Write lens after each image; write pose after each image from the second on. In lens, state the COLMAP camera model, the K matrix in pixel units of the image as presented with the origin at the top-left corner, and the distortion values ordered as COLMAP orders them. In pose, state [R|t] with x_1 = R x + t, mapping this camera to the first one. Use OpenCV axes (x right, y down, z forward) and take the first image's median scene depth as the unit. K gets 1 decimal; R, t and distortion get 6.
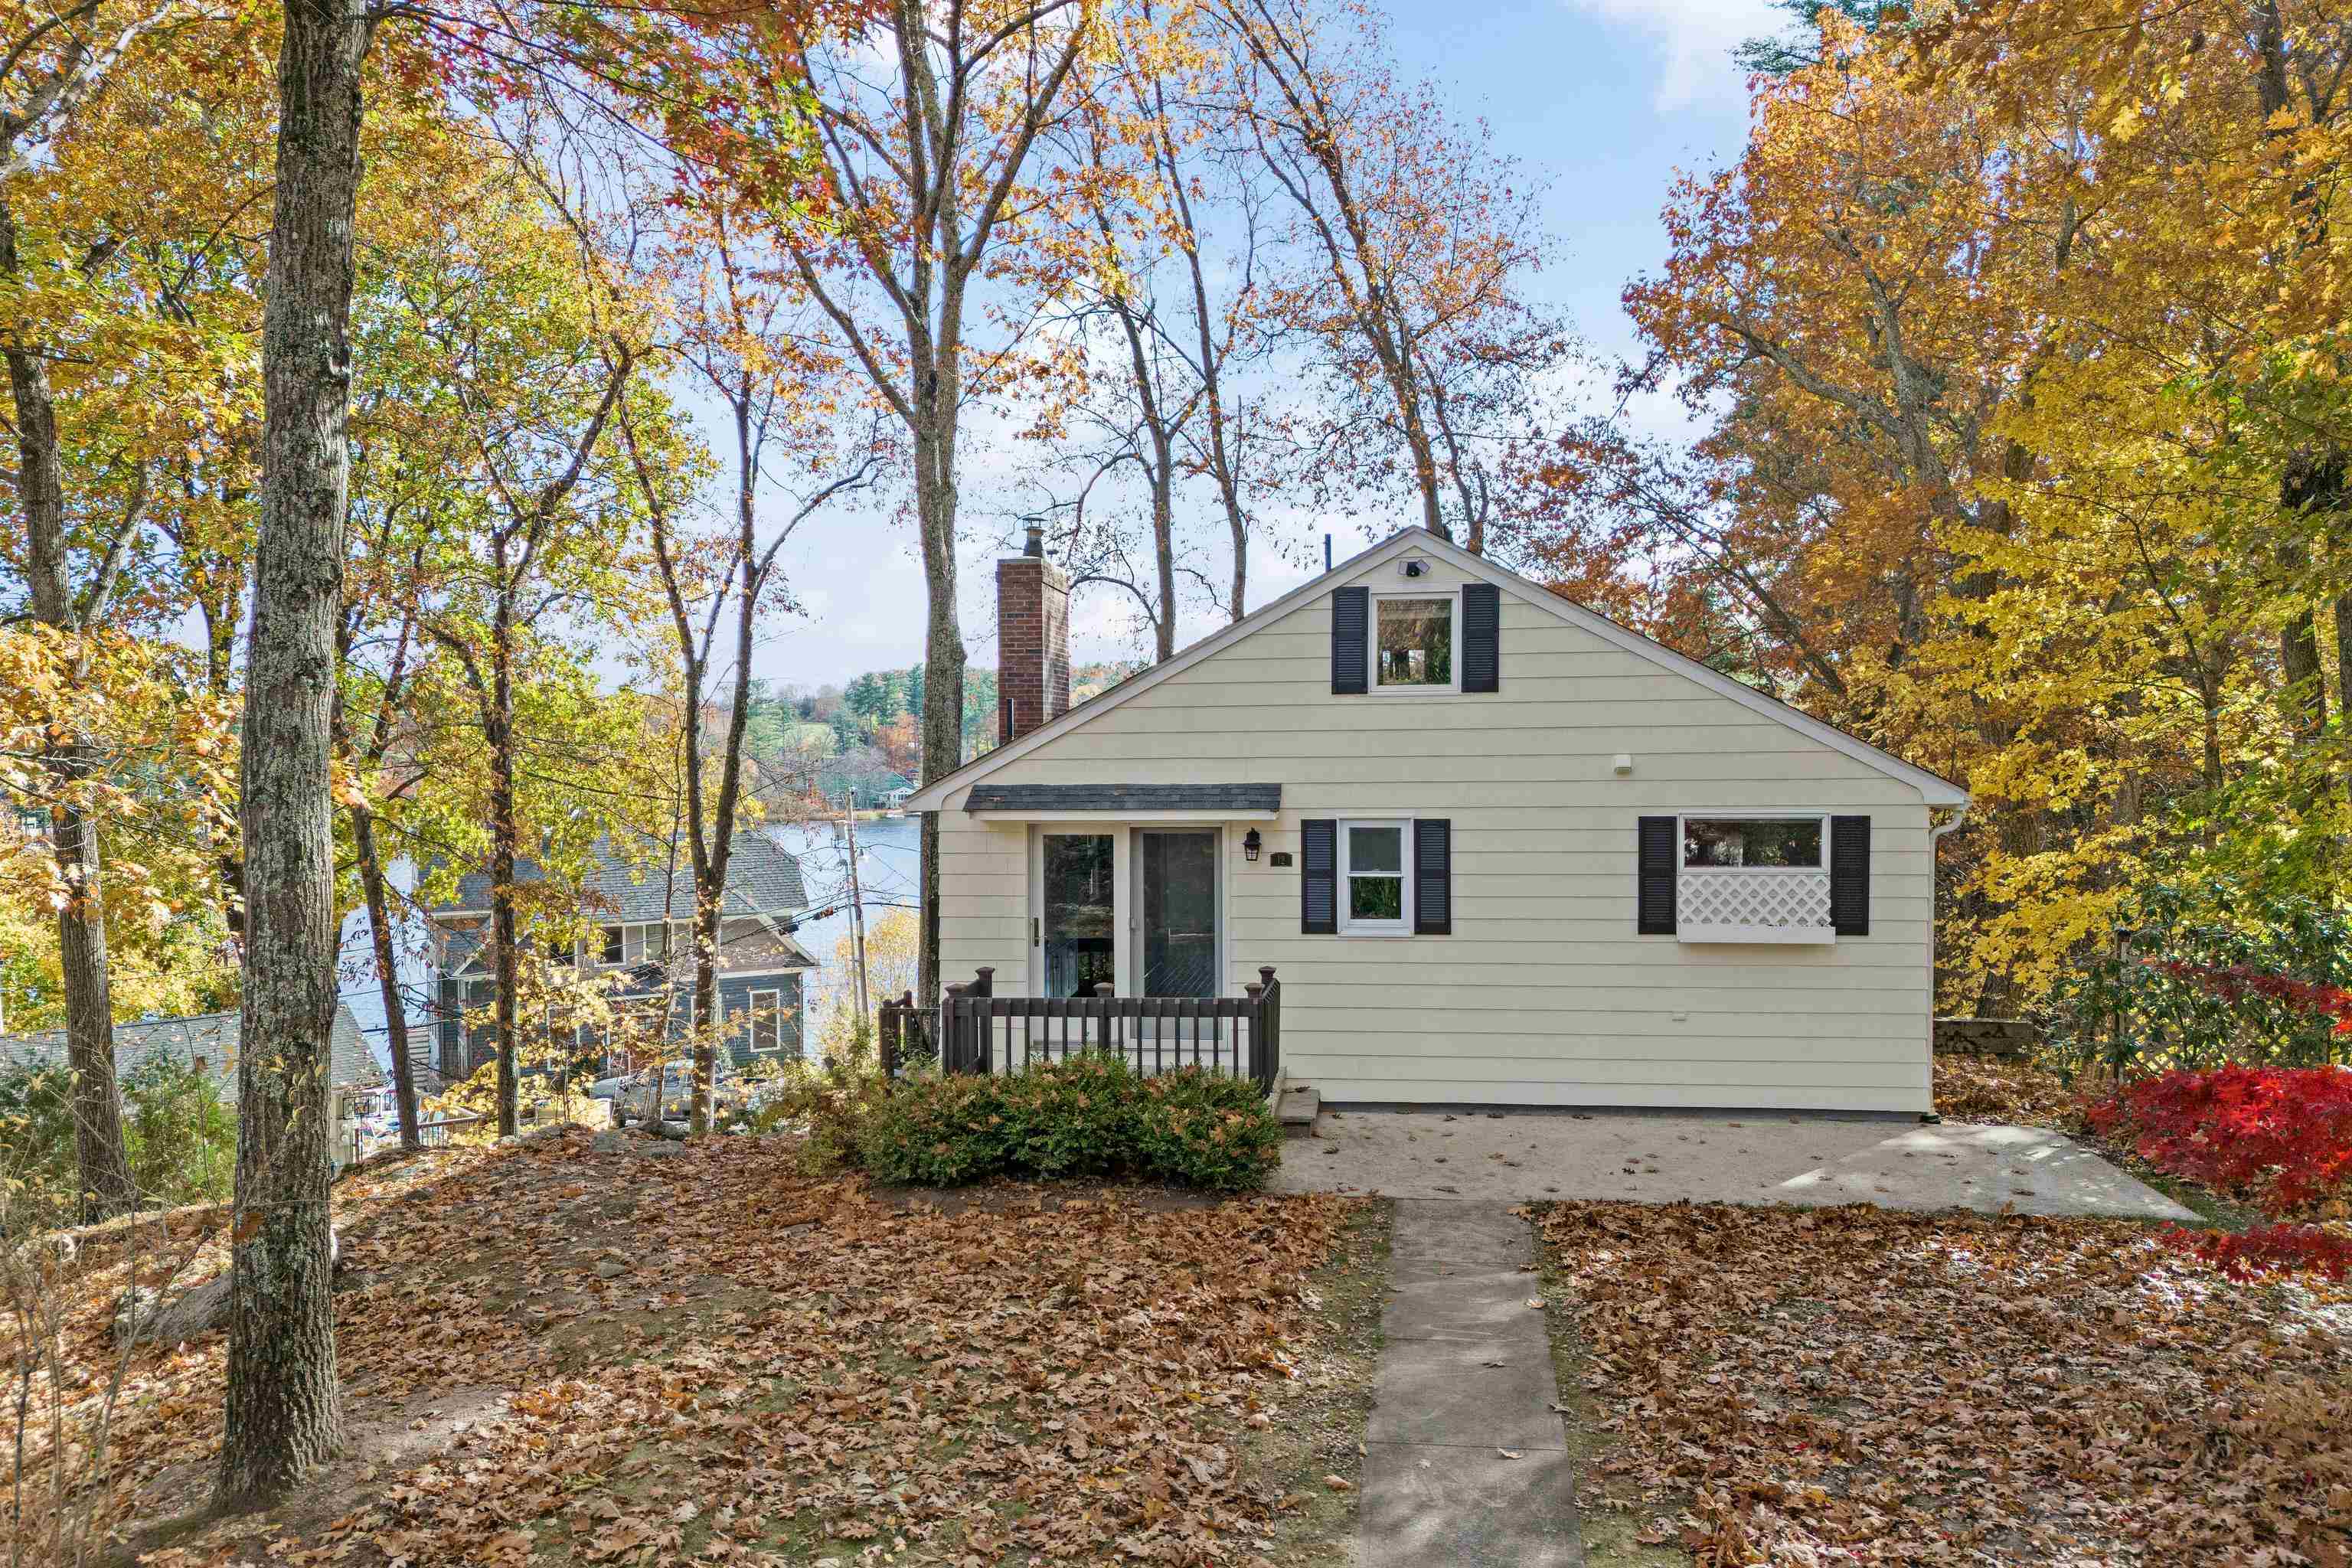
lens RADIAL K [[1633.1, 0, 1159.7], [0, 1633.1, 832.9], [0, 0, 1]] dist [0.043514, 0.000288]
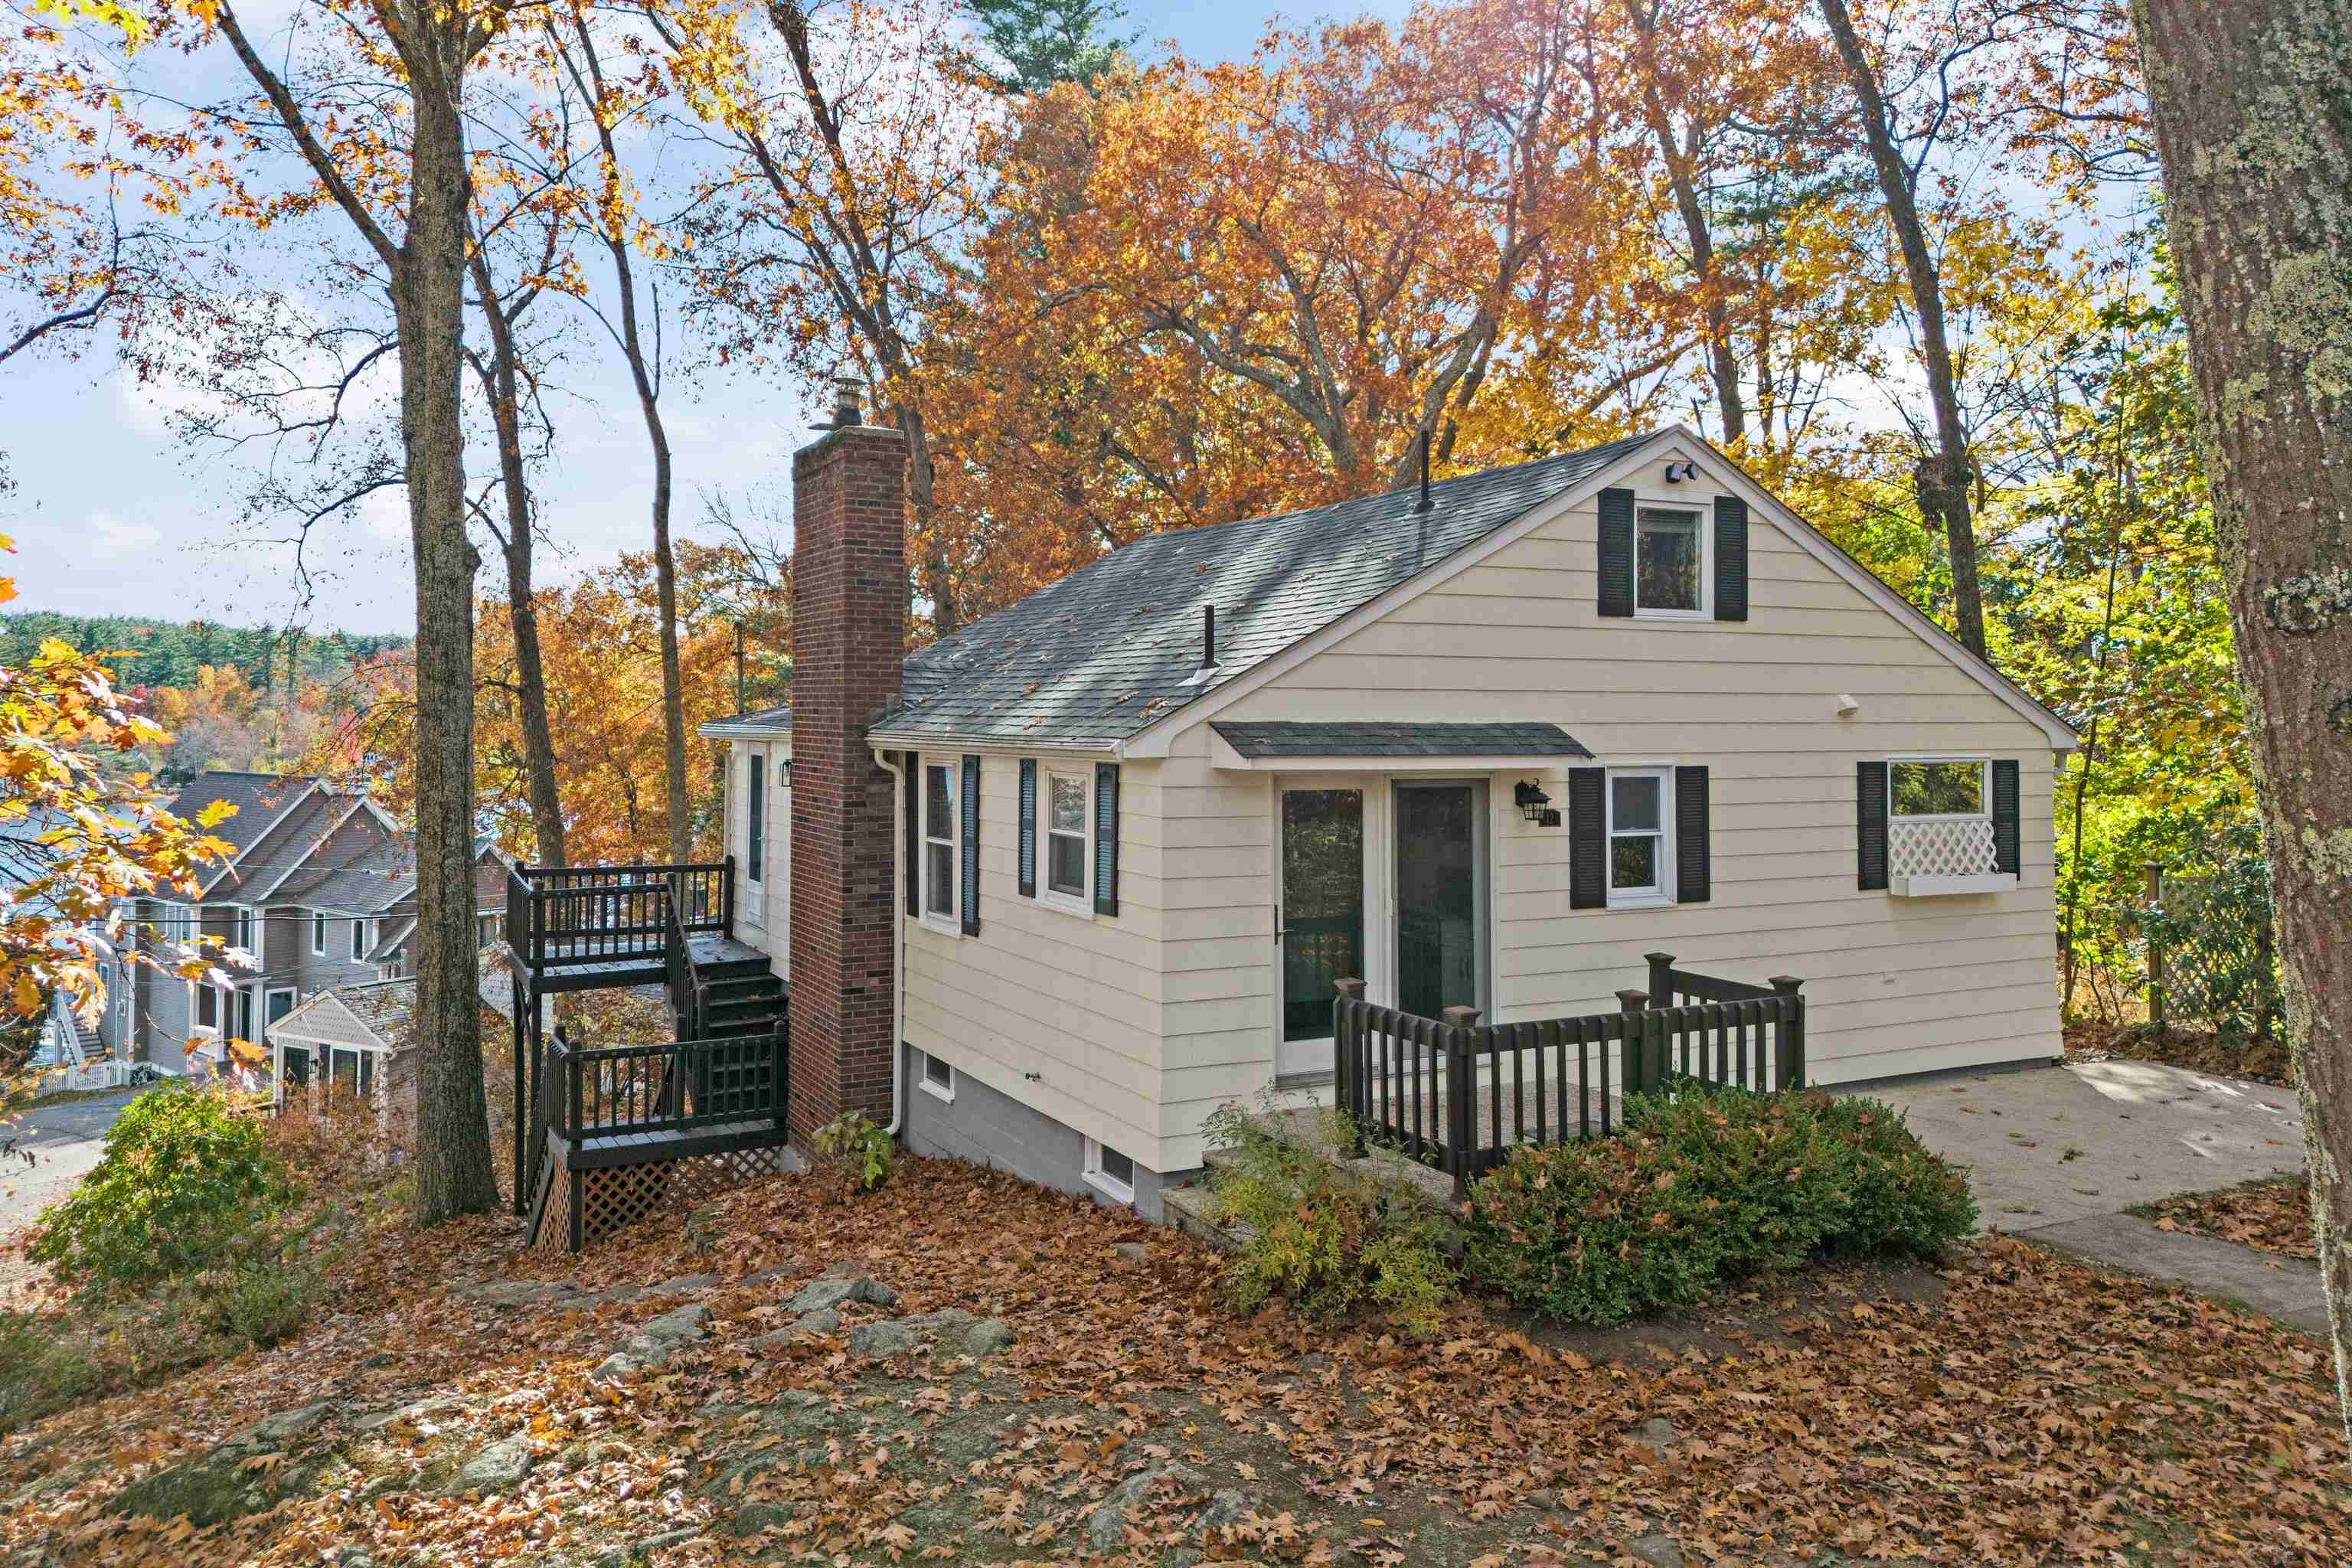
lens RADIAL K [[1633.1, 0, 1154.5], [0, 1633.1, 745.3], [0, 0, 1]] dist [0.043514, 0.000288]
pose [[0.848564, 0.003878, 0.529078, -0.526699], [0.012317, 0.999557, -0.027082, 0.000252], [-0.528949, 0.029498, 0.848141, 0.419826]]
